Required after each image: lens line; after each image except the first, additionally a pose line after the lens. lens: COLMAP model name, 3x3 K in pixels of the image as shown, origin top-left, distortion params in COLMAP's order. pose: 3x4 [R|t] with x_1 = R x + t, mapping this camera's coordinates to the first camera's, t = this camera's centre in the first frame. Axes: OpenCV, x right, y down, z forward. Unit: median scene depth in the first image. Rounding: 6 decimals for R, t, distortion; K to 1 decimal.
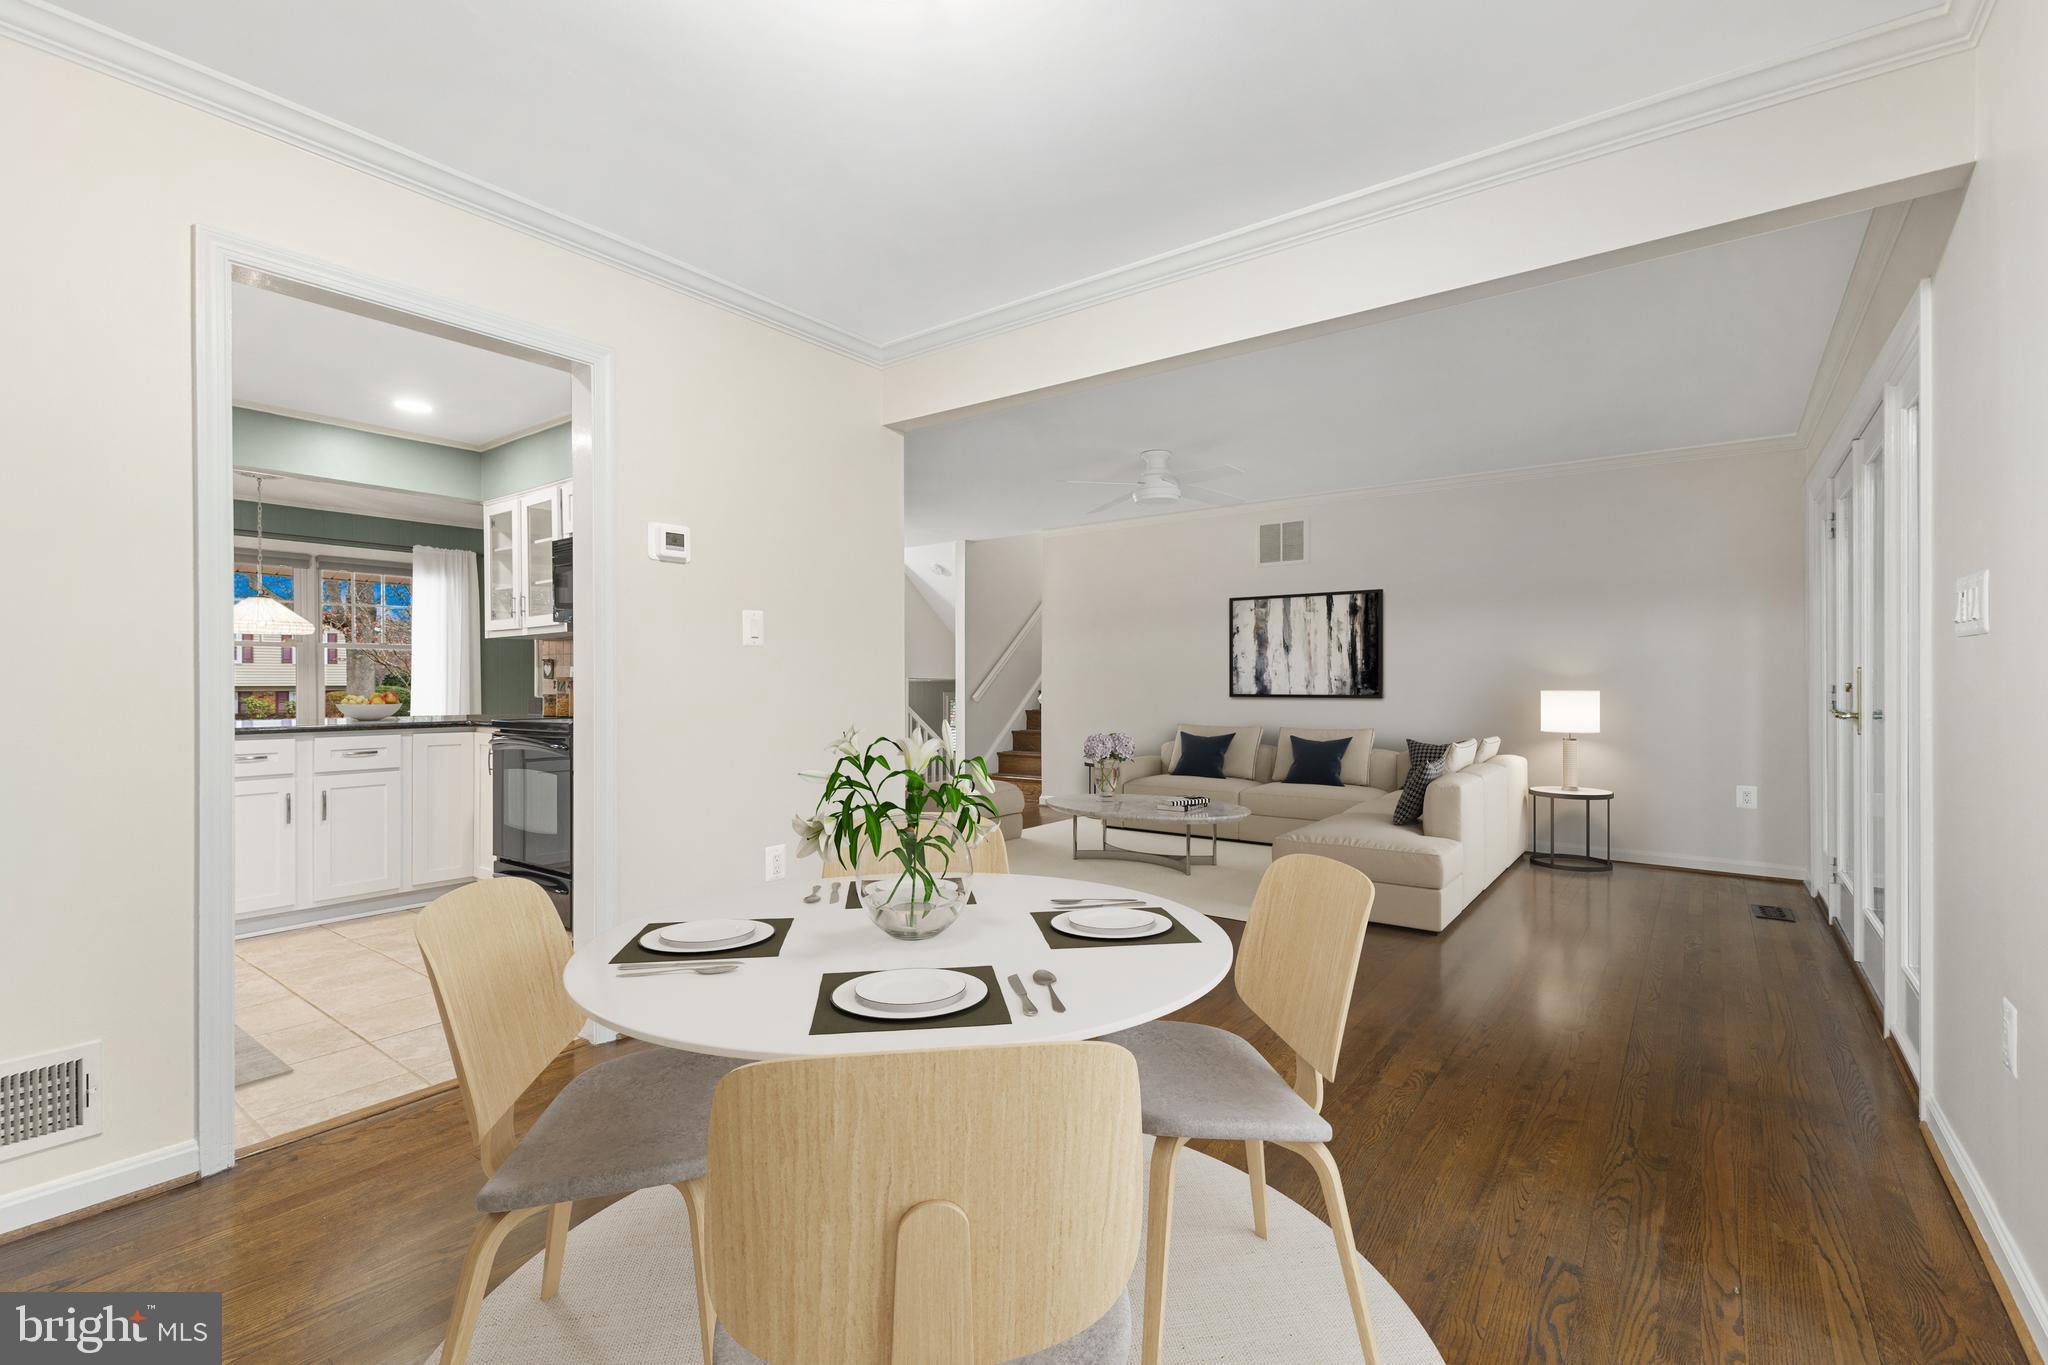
lens RADIAL K [[881.9, 0, 1024.5], [0, 881.9, 685.1], [0, 0, 1]] dist [0.006615, -0.001032]
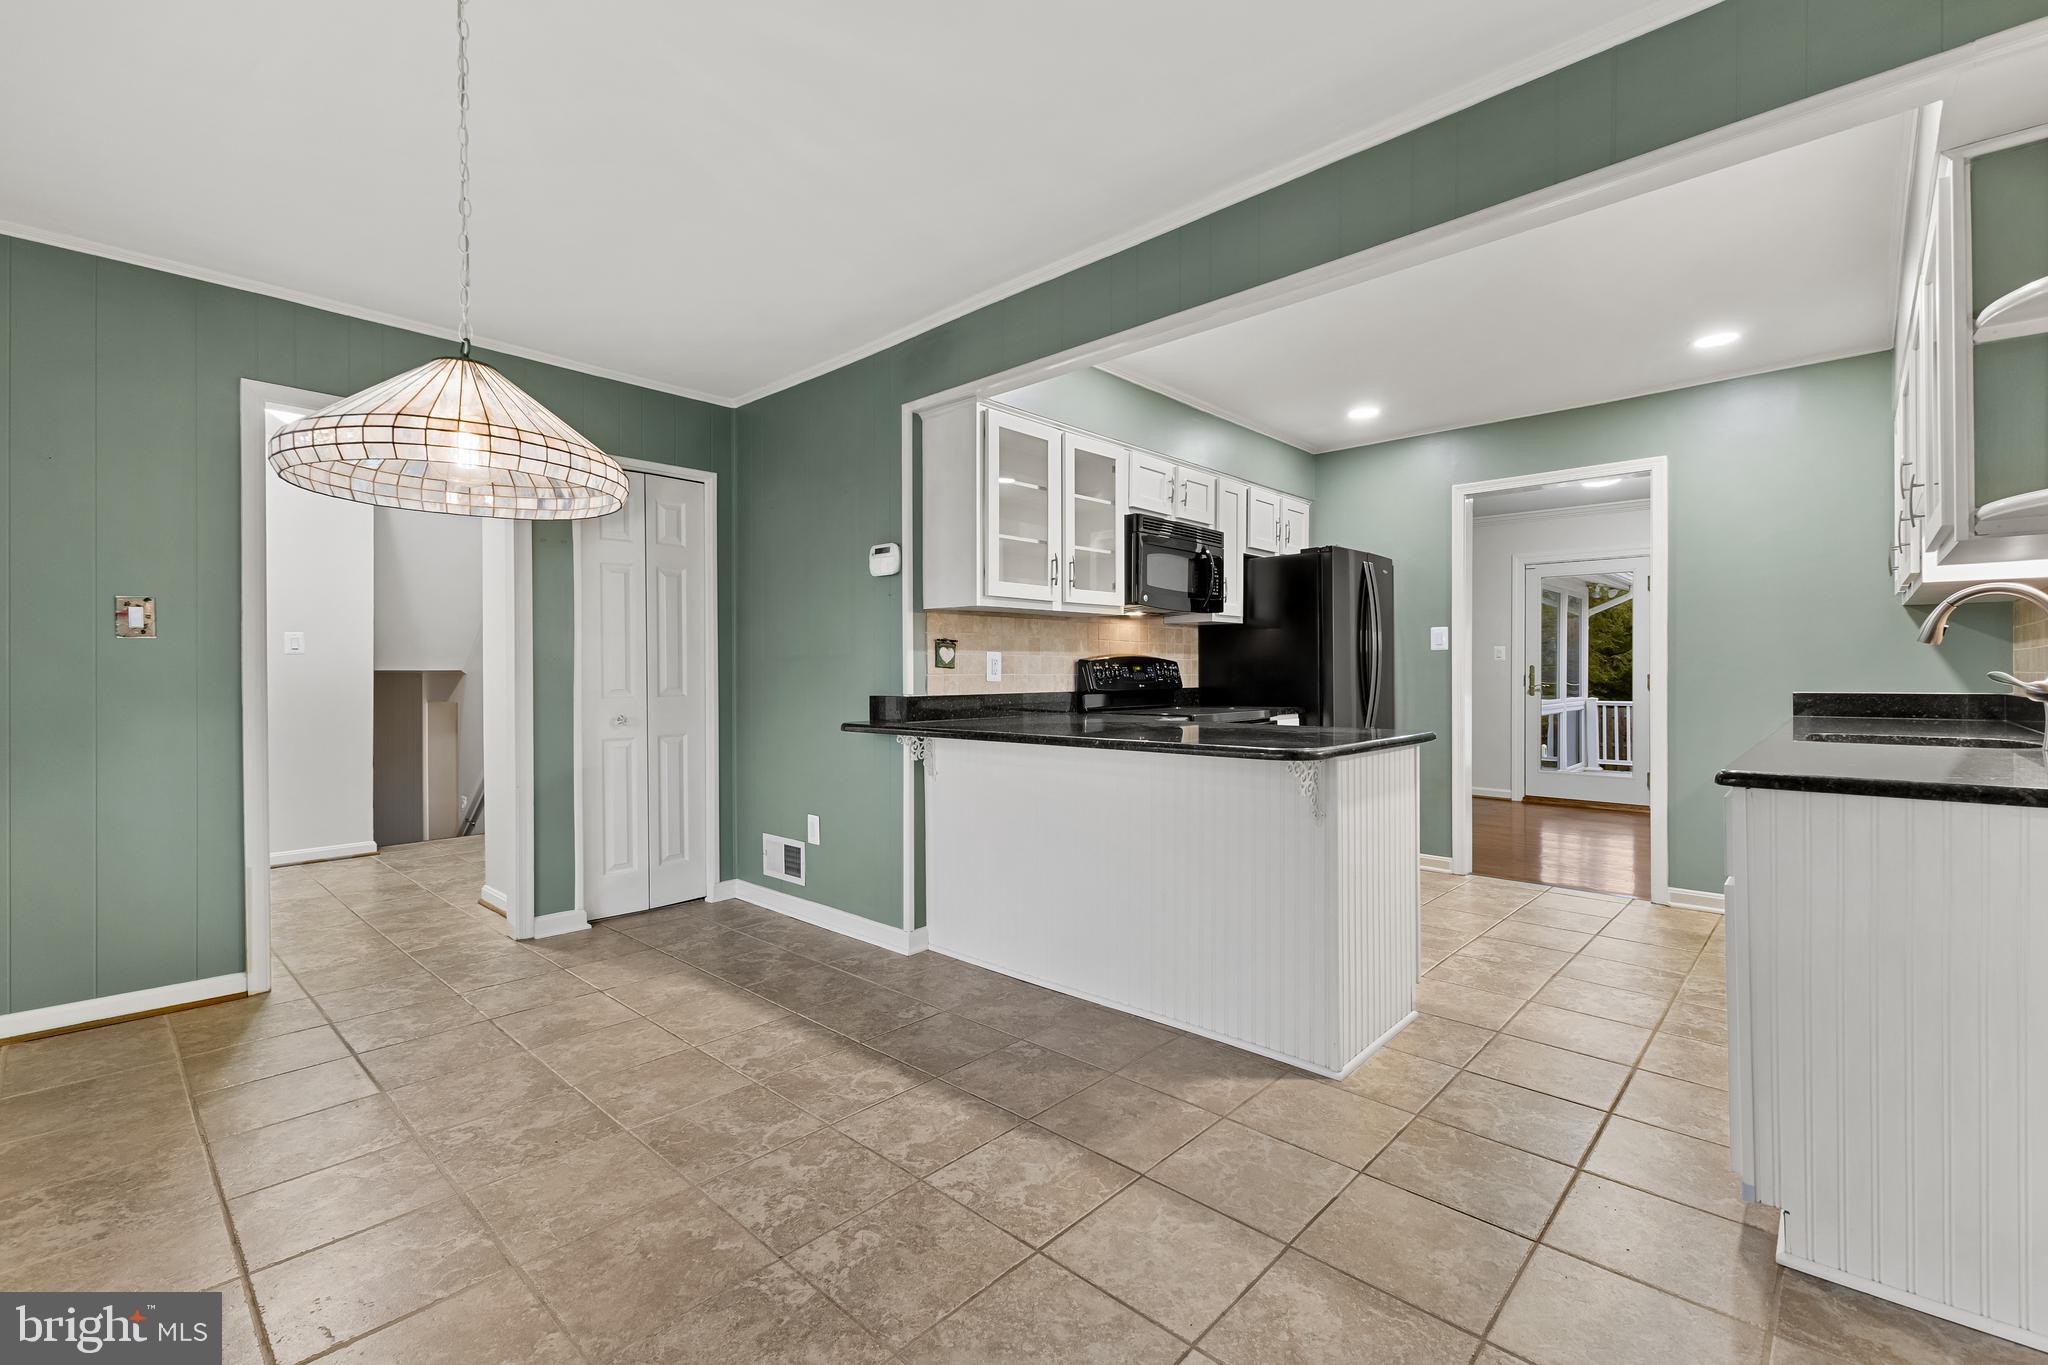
lens RADIAL K [[889.9, 0, 1030.6], [0, 889.9, 675.6], [0, 0, 1]] dist [0.010226, -0.000321]
pose [[0.106631, -0.001573, 0.994297, -1.284519], [0.007130, 0.999974, 0.000818, -0.001269], [-0.994273, 0.007002, 0.106639, 0.908888]]
